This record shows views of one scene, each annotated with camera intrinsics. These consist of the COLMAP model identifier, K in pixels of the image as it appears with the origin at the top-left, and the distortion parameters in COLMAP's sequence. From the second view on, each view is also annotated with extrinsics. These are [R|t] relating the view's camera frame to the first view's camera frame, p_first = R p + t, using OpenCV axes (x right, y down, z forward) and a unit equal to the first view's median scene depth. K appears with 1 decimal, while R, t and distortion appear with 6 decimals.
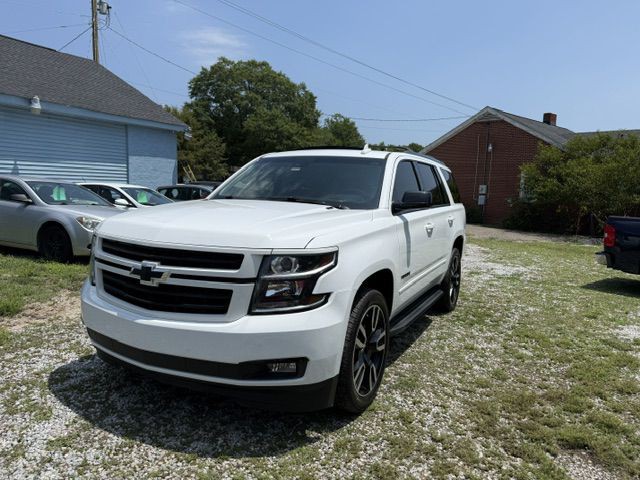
lens RADIAL K [[449.4, 0, 319.2], [0, 449.4, 242.7], [0, 0, 1]] dist [0.043359, -0.050994]
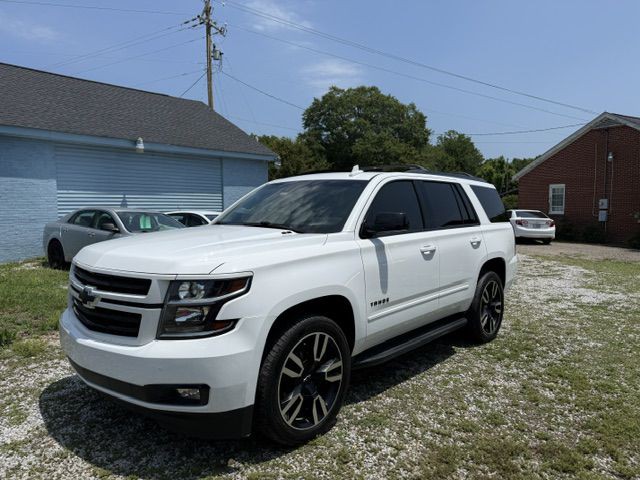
lens RADIAL K [[449.4, 0, 320.2], [0, 449.4, 240.5], [0, 0, 1]] dist [0.043359, -0.050994]
pose [[0.967718, -0.014311, -0.251627, 0.282340], [0.001188, 0.998635, -0.052226, -0.006301], [0.252031, 0.050241, 0.966414, 0.048433]]
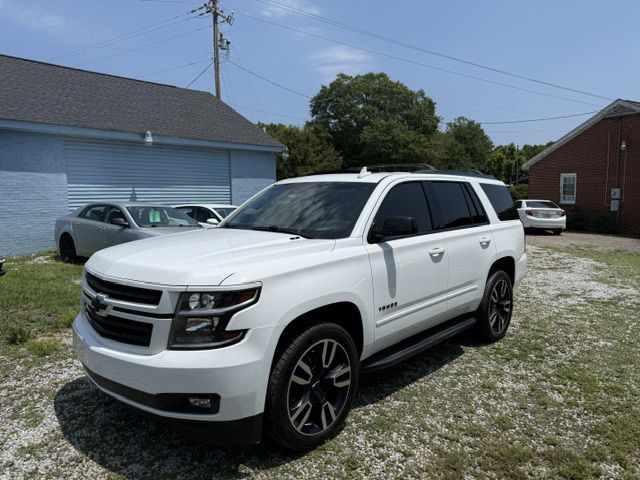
lens RADIAL K [[449.4, 0, 318.8], [0, 449.4, 239.2], [0, 0, 1]] dist [0.043359, -0.050994]
pose [[0.962284, -0.009790, -0.271869, 0.282595], [0.002248, 0.999604, -0.028041, -0.038504], [0.272036, 0.026373, 0.961926, 0.044854]]
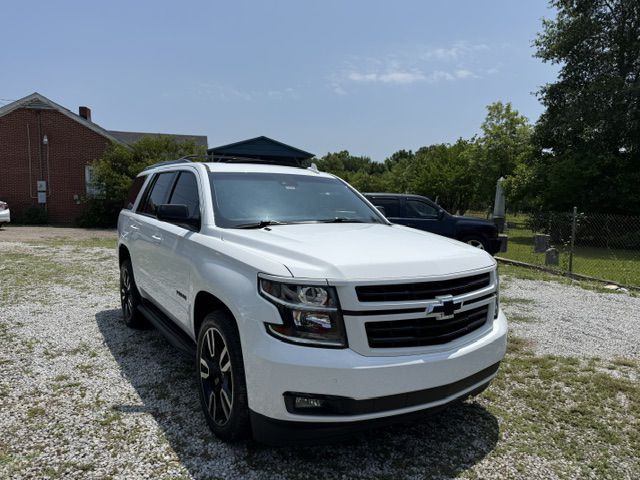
lens RADIAL K [[449.4, 0, 320.2], [0, 449.4, 245.9], [0, 0, 1]] dist [0.043359, -0.050994]
pose [[0.497120, -0.121485, 0.859135, -0.867263], [0.099809, 0.991584, 0.082462, -0.113585], [-0.861922, 0.044756, 0.505062, 0.465708]]
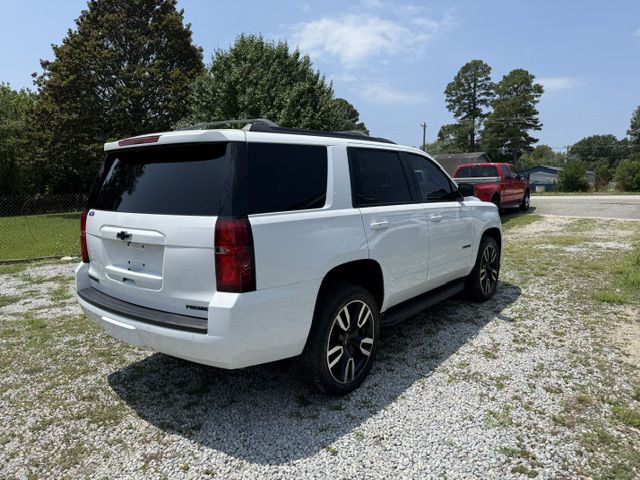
lens RADIAL K [[449.4, 0, 317.6], [0, 449.4, 243.0], [0, 0, 1]] dist [0.043359, -0.050994]
pose [[-0.979573, -0.049376, 0.194935, -0.110305], [0.001743, 0.967265, 0.253764, -0.299307], [-0.201083, 0.248920, -0.947420, 2.380630]]
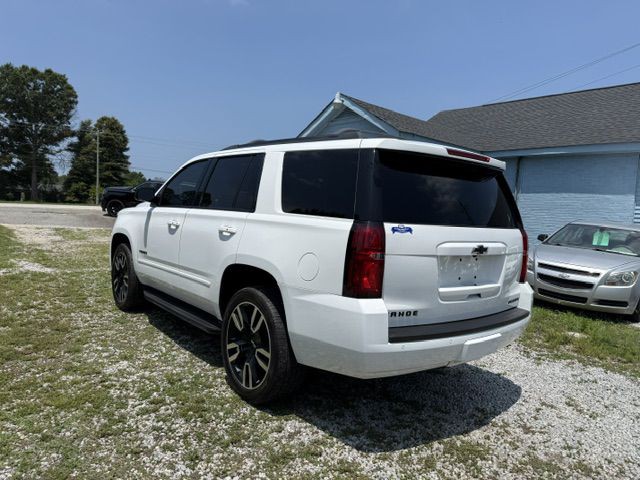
lens RADIAL K [[449.4, 0, 320.9], [0, 449.4, 243.3], [0, 0, 1]] dist [0.043359, -0.050994]
pose [[-0.394081, 0.006606, -0.919052, 1.099982], [-0.188409, 0.978156, 0.087819, -0.152277], [0.899557, 0.207766, -0.384228, 1.797077]]
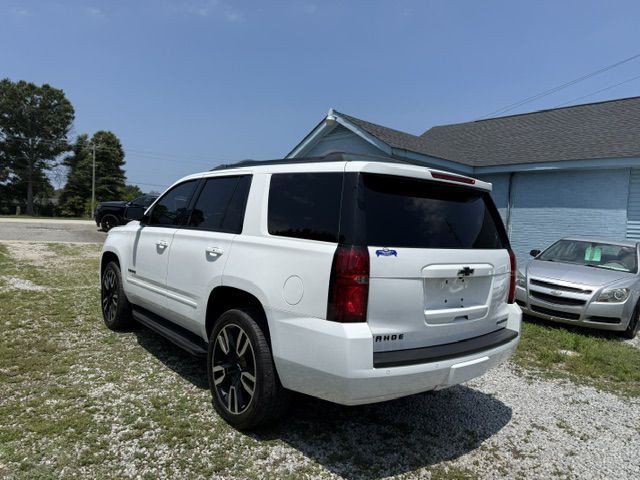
lens RADIAL K [[449.4, 0, 317.9], [0, 449.4, 242.5], [0, 0, 1]] dist [0.043359, -0.050994]
pose [[-0.391705, -0.019683, -0.919880, 1.091744], [-0.185646, 0.980900, 0.058063, -0.170255], [0.901168, 0.193516, -0.387877, 1.807923]]
